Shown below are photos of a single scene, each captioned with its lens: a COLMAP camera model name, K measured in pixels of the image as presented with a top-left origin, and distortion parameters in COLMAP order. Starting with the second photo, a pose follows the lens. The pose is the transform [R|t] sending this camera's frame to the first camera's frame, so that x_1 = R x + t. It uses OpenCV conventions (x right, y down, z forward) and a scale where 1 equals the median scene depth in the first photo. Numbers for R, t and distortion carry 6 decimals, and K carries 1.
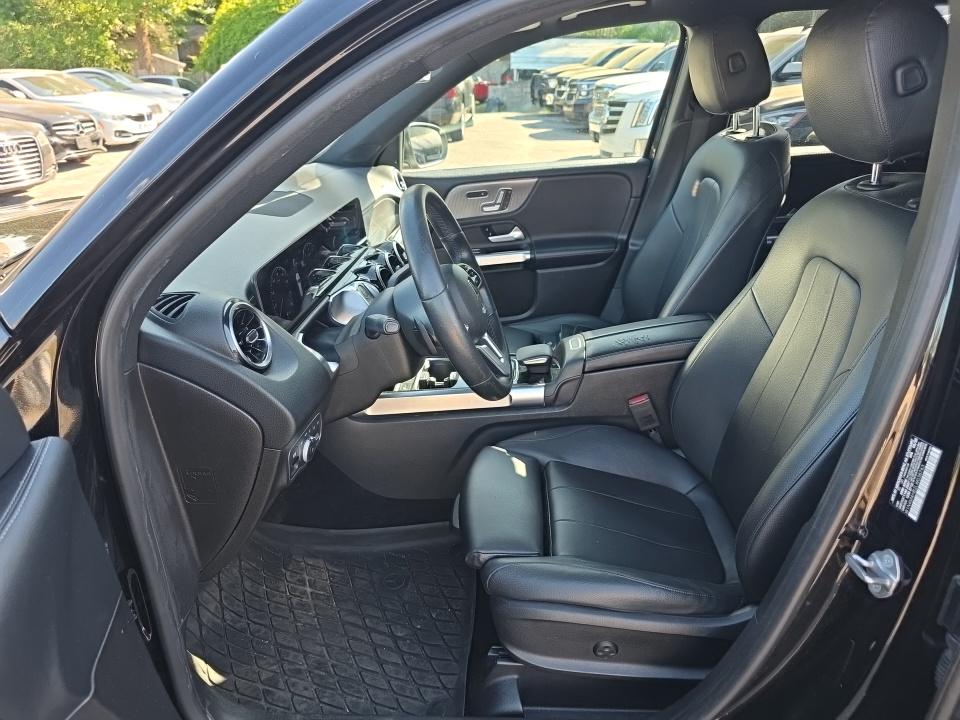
lens RADIAL K [[642.0, 0, 480.0], [0, 642.0, 360.0], [0, 0, 1]] dist [0.035256, -0.033079]
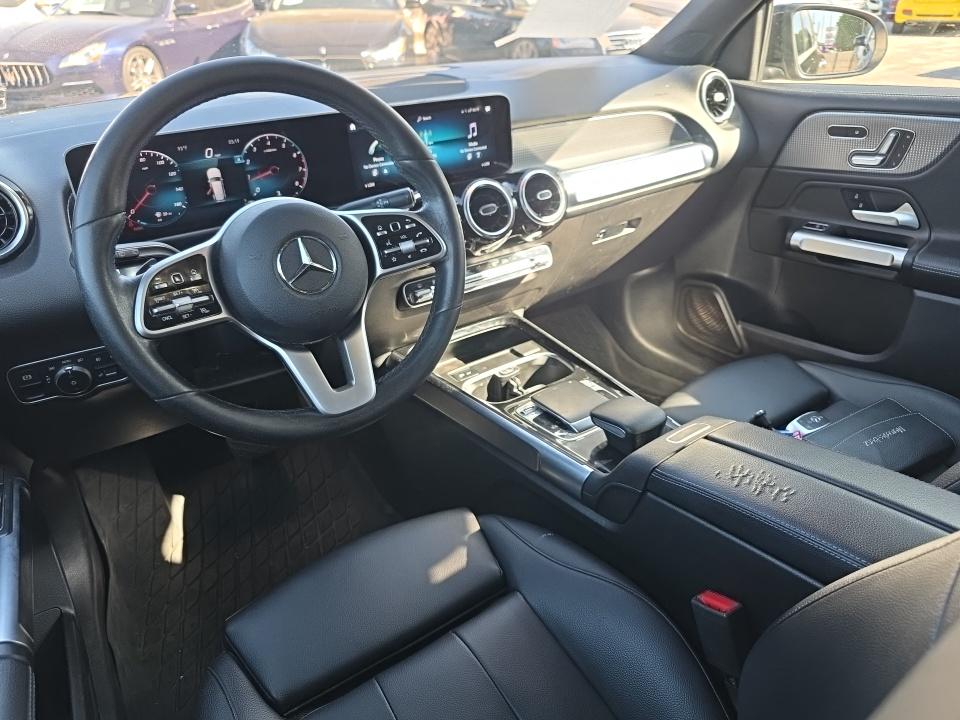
lens RADIAL K [[642.0, 0, 480.0], [0, 642.0, 360.0], [0, 0, 1]] dist [0.035256, -0.033079]
pose [[0.615108, 0.397353, -0.680994, 0.268186], [-0.311387, 0.915936, 0.253178, -0.112283], [0.724348, 0.056321, 0.687130, 0.365988]]
